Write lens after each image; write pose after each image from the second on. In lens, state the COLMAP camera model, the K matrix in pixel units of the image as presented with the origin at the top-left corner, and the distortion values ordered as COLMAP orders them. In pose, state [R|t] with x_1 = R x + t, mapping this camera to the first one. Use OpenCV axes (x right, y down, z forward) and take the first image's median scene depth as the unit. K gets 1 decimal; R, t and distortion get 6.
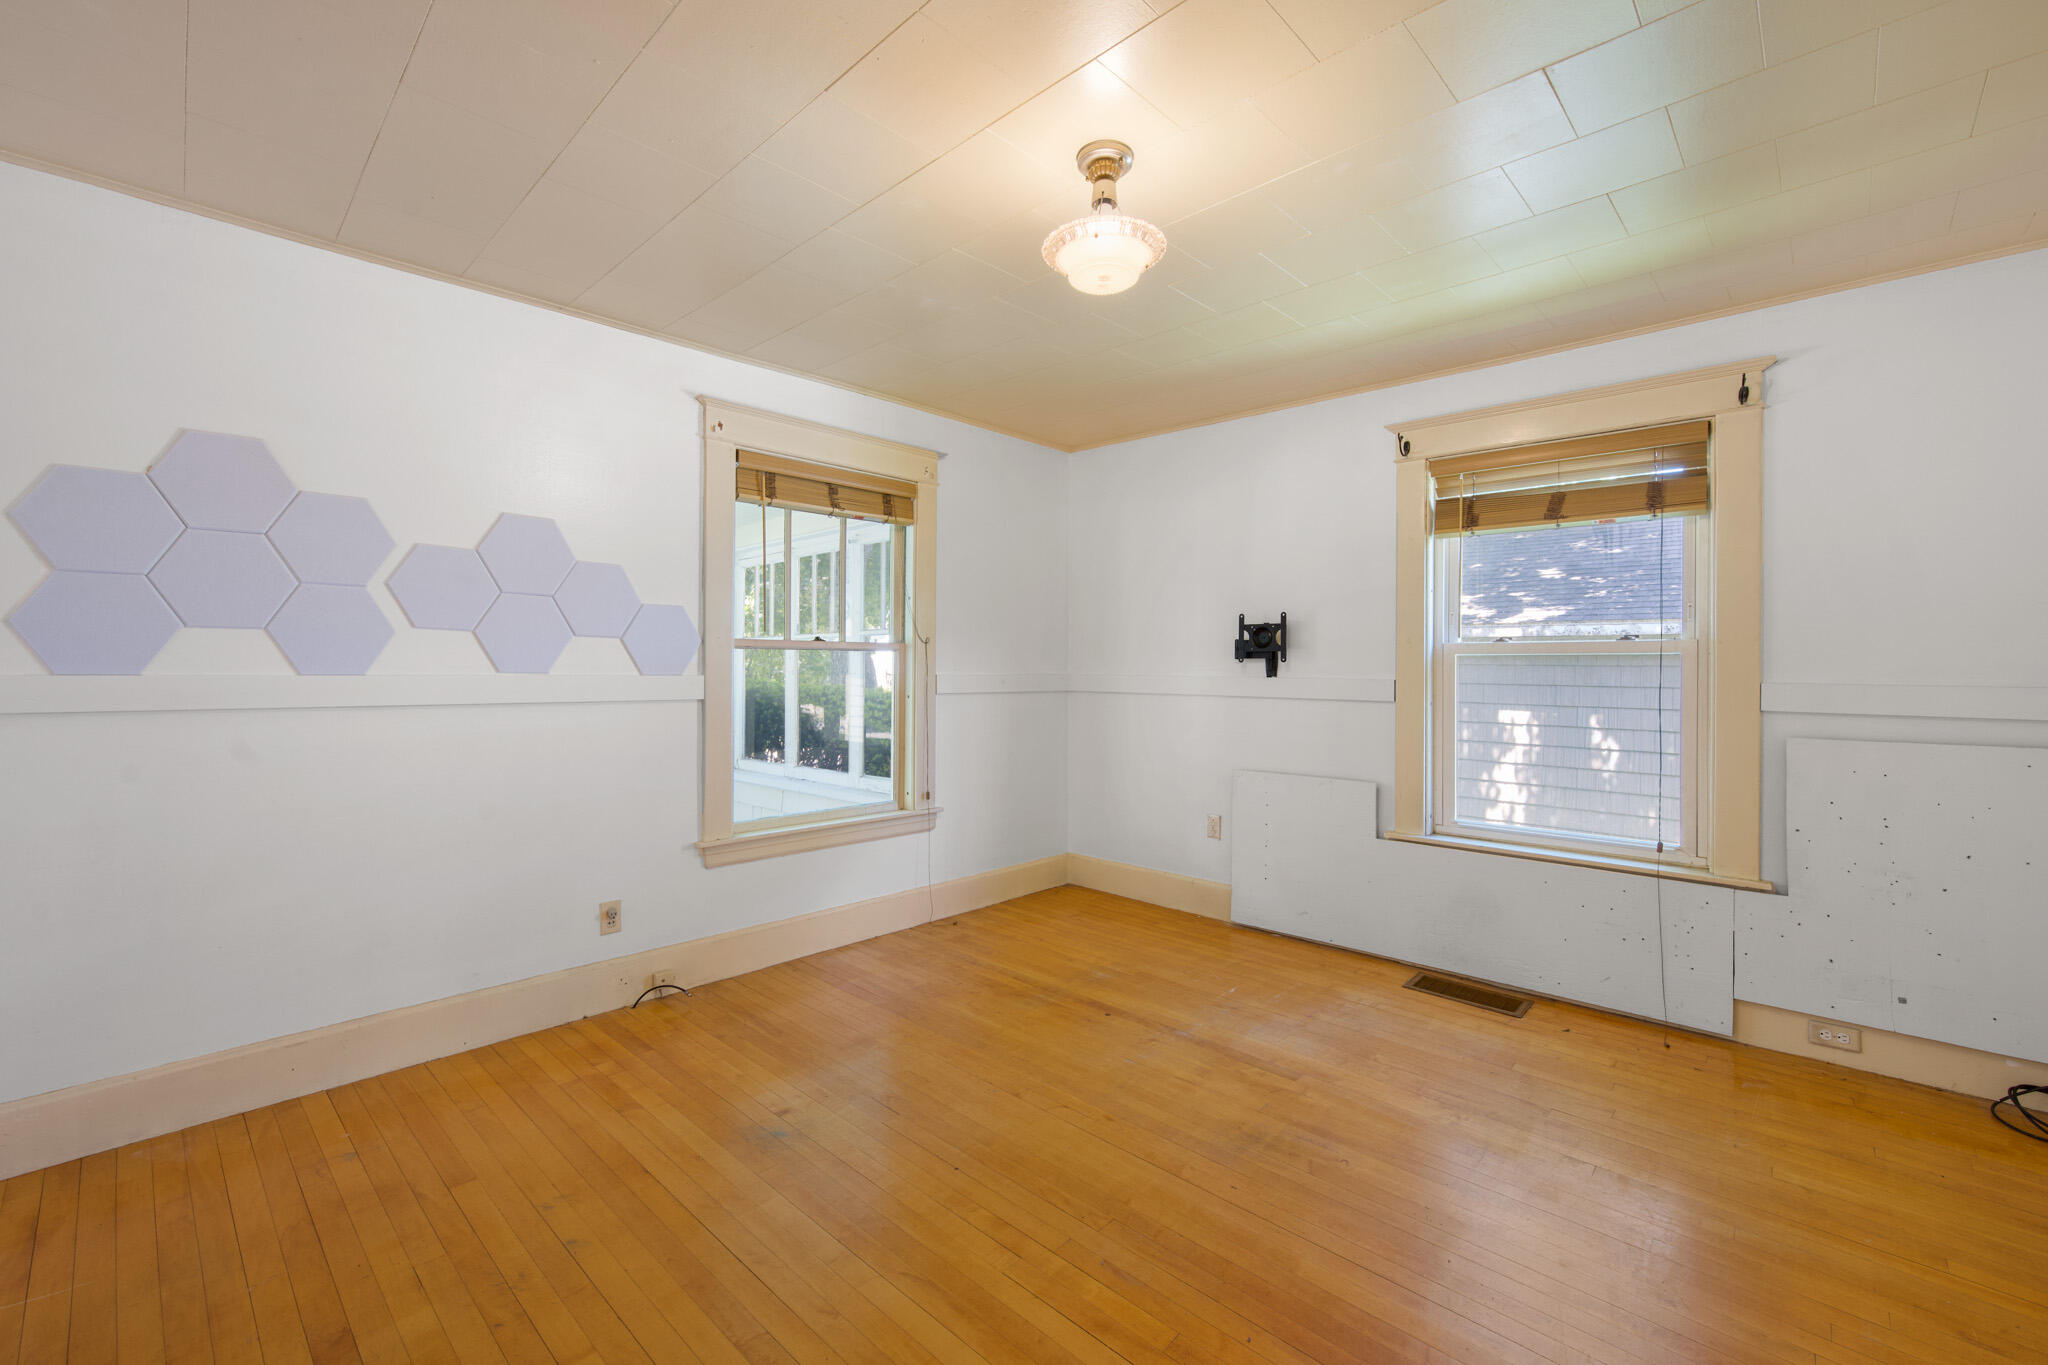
lens RADIAL K [[854.5, 0, 1022.0], [0, 854.5, 663.9], [0, 0, 1]] dist [0.001189, 0.000328]
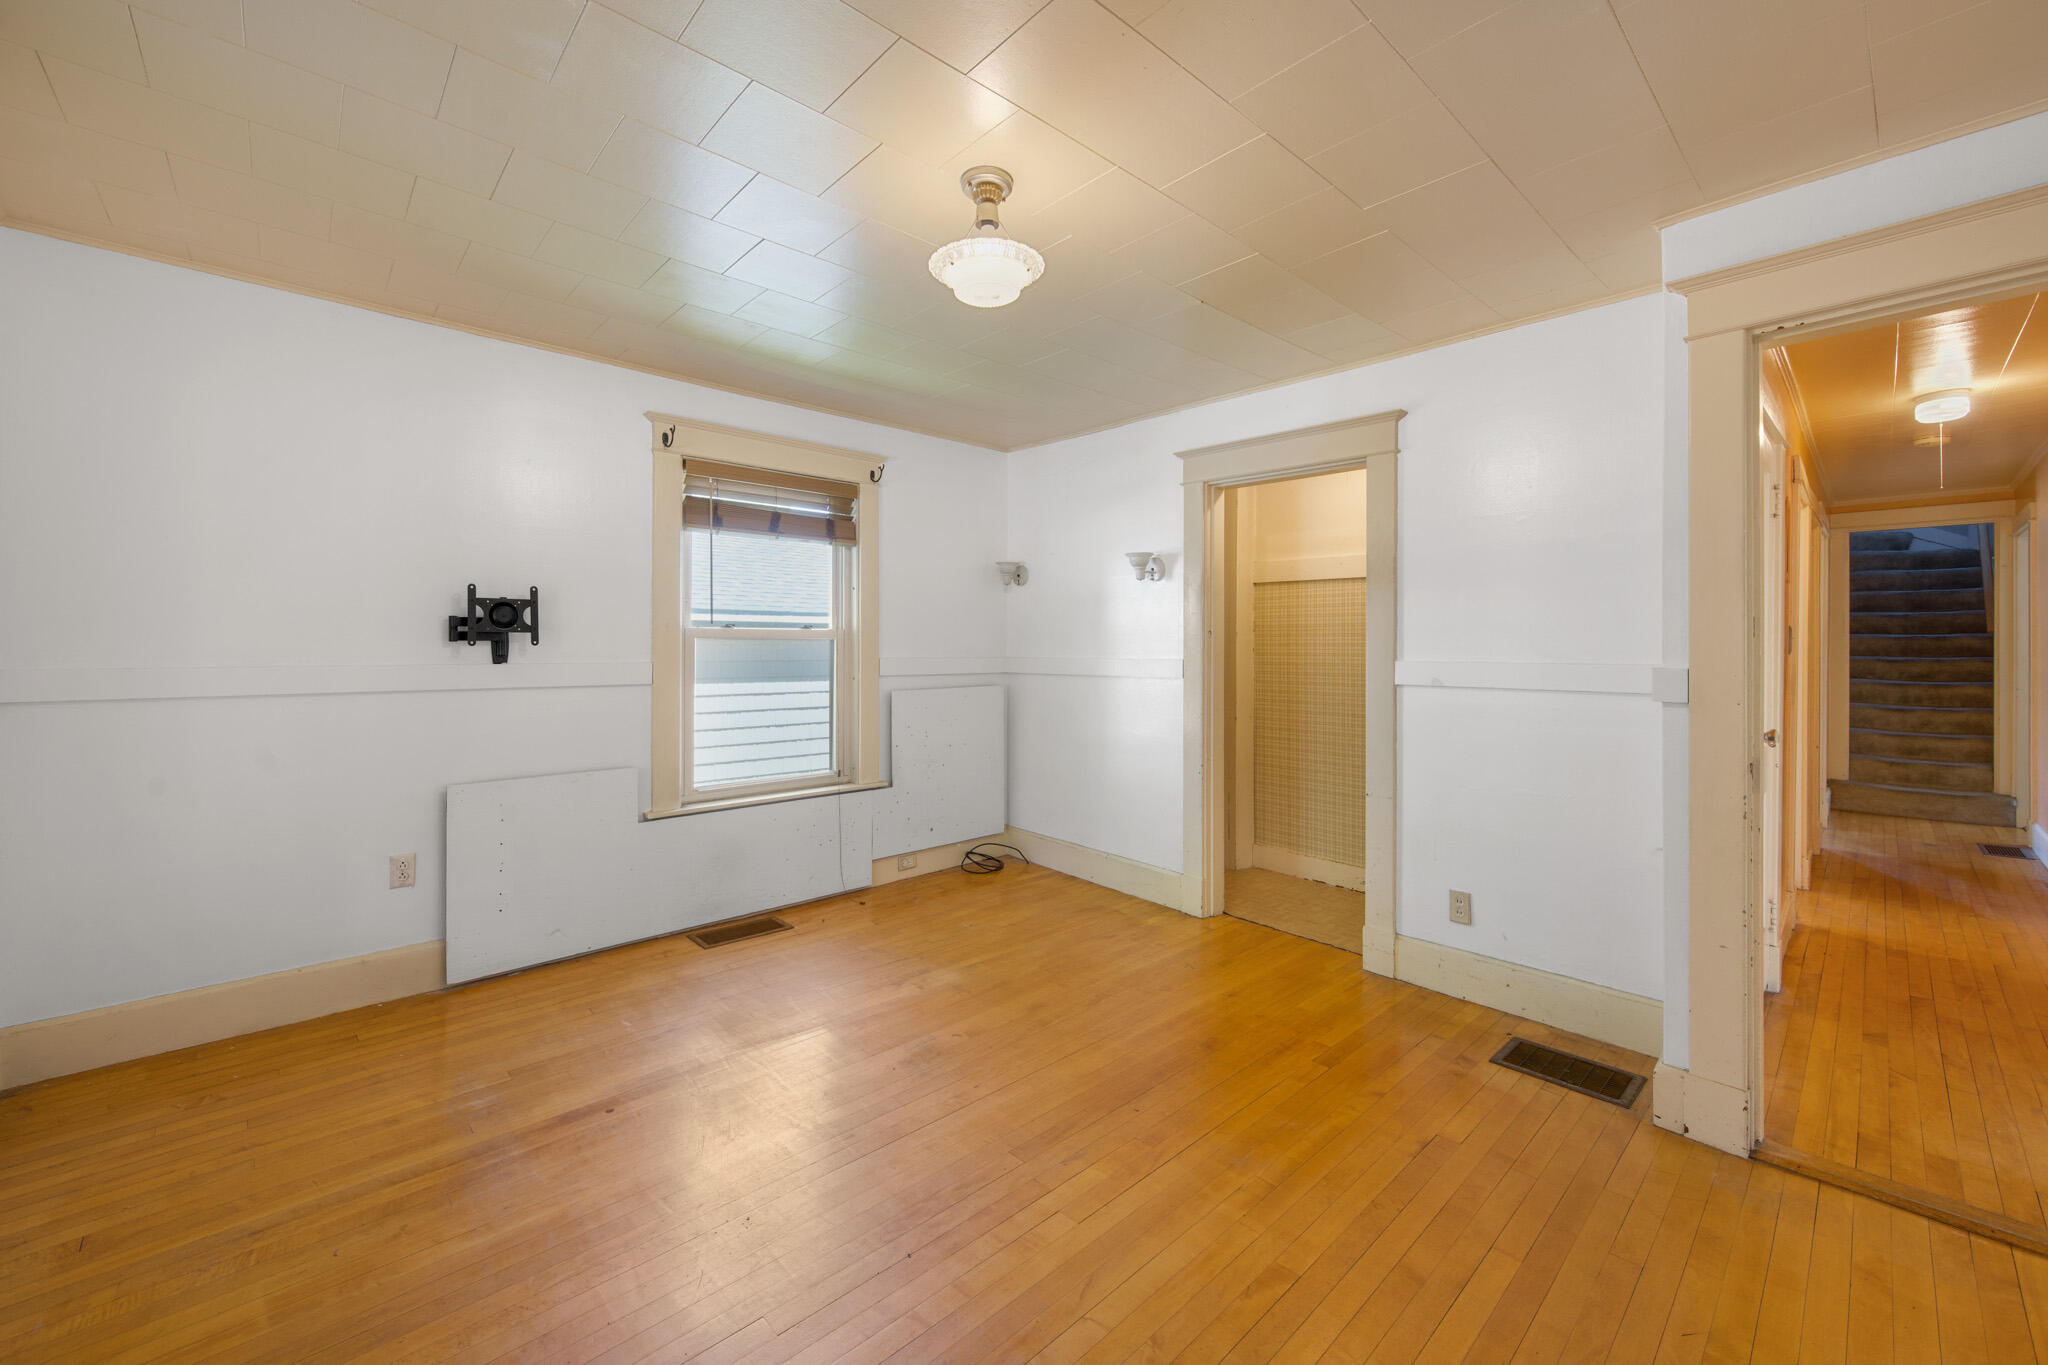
lens RADIAL K [[826.3, 0, 1032.1], [0, 826.3, 635.5], [0, 0, 1]] dist [-0.000282, 0.000456]
pose [[0.053517, 0.006427, 0.998546, -0.572200], [-0.000383, 0.999979, -0.006415, -0.007859], [-0.998567, -0.000039, 0.053519, 0.542493]]
